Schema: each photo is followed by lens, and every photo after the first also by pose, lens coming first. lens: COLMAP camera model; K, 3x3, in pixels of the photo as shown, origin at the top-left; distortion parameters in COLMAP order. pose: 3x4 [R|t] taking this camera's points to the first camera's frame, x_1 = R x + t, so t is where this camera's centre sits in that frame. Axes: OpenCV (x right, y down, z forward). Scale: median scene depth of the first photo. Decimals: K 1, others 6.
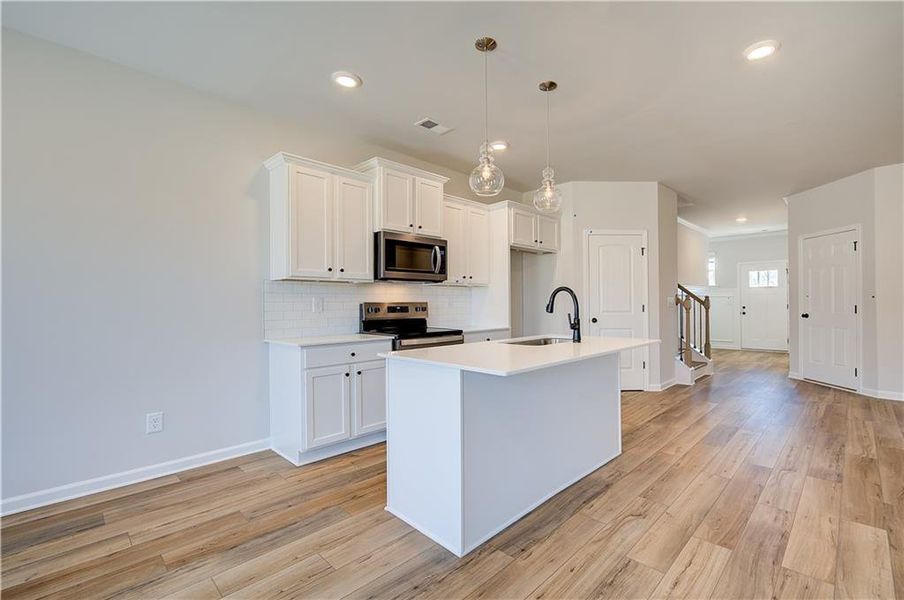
lens RADIAL K [[399.6, 0, 493.3], [0, 399.6, 302.1], [0, 0, 1]] dist [-0.002654, 0.000579]
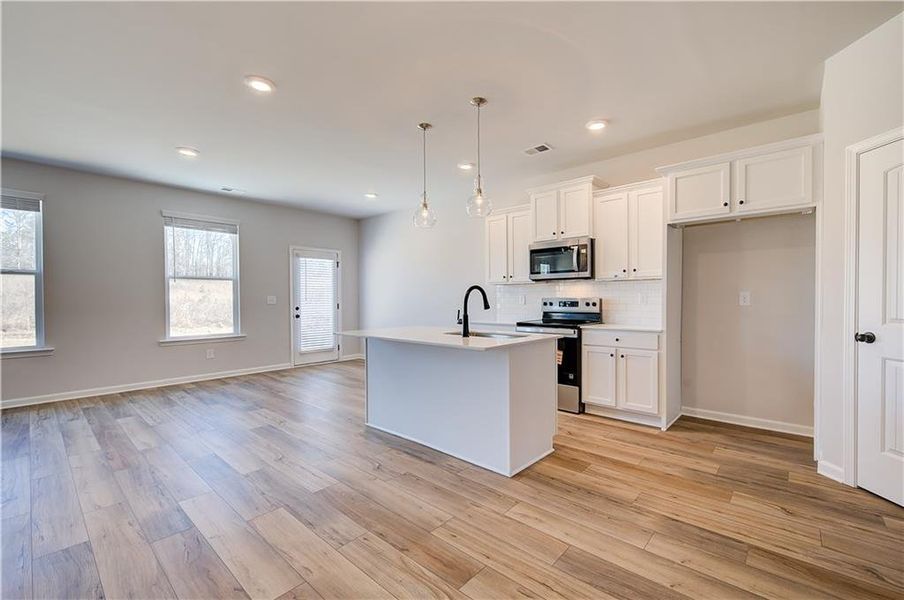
lens RADIAL K [[378.4, 0, 487.4], [0, 378.4, 299.3], [0, 0, 1]] dist [0.006771, -0.002600]
pose [[0.048851, 0.009153, -0.998764, 1.077691], [0.008296, 0.999920, 0.009570, -0.009611], [0.998772, -0.008753, 0.048771, 0.878020]]
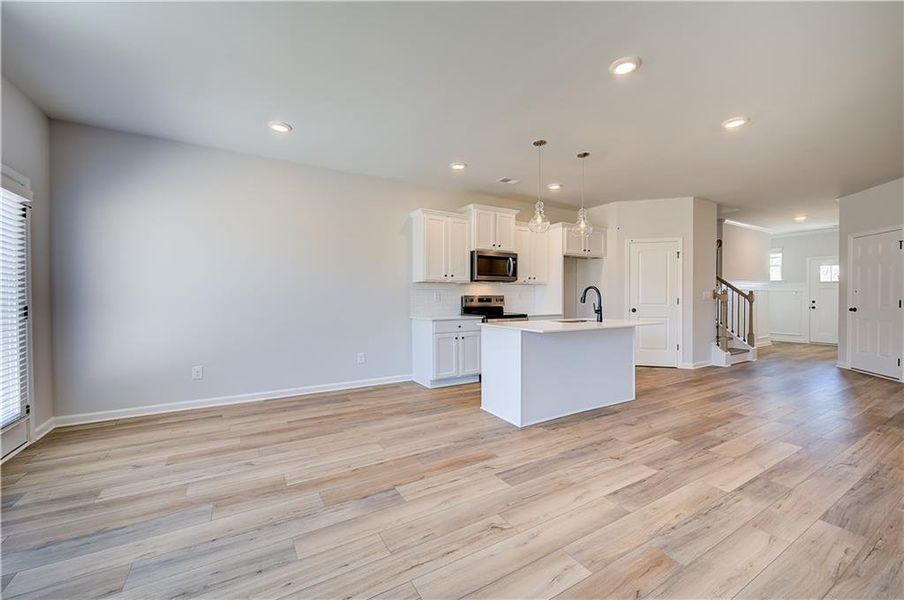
lens RADIAL K [[361.7, 0, 456.0], [0, 361.7, 300.9], [0, 0, 1]] dist [0.003096, -0.002413]
pose [[0.956940, 0.009200, -0.290140, 0.070965], [-0.004223, 0.999833, 0.017775, -0.003160], [0.290255, -0.015784, 0.956819, -0.436631]]
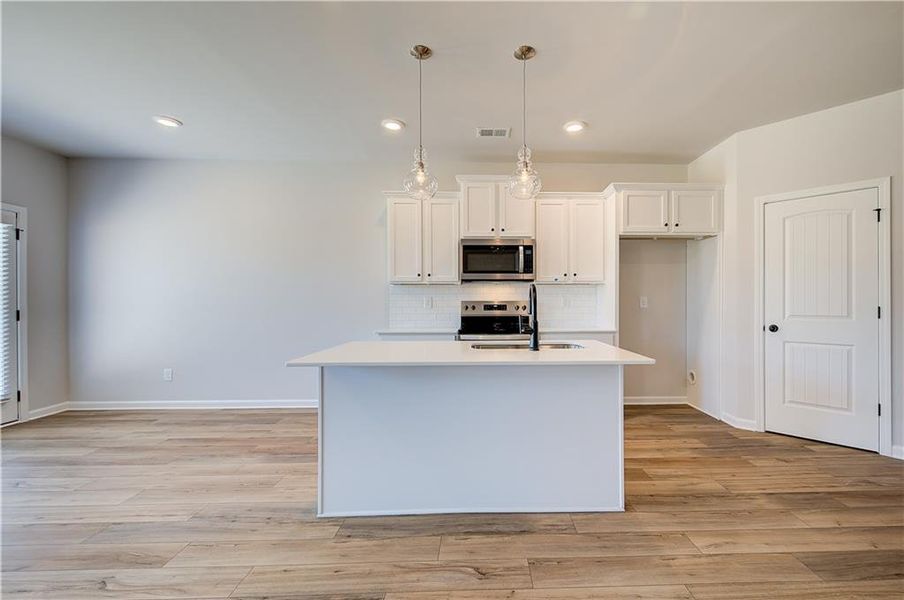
lens RADIAL K [[378.4, 0, 489.4], [0, 378.4, 301.1], [0, 0, 1]] dist [0.006771, -0.002600]
pose [[0.694425, 0.004572, -0.719551, 0.618120], [-0.001636, 0.999987, 0.004776, -0.004724], [0.719563, -0.002139, 0.694424, 0.333846]]
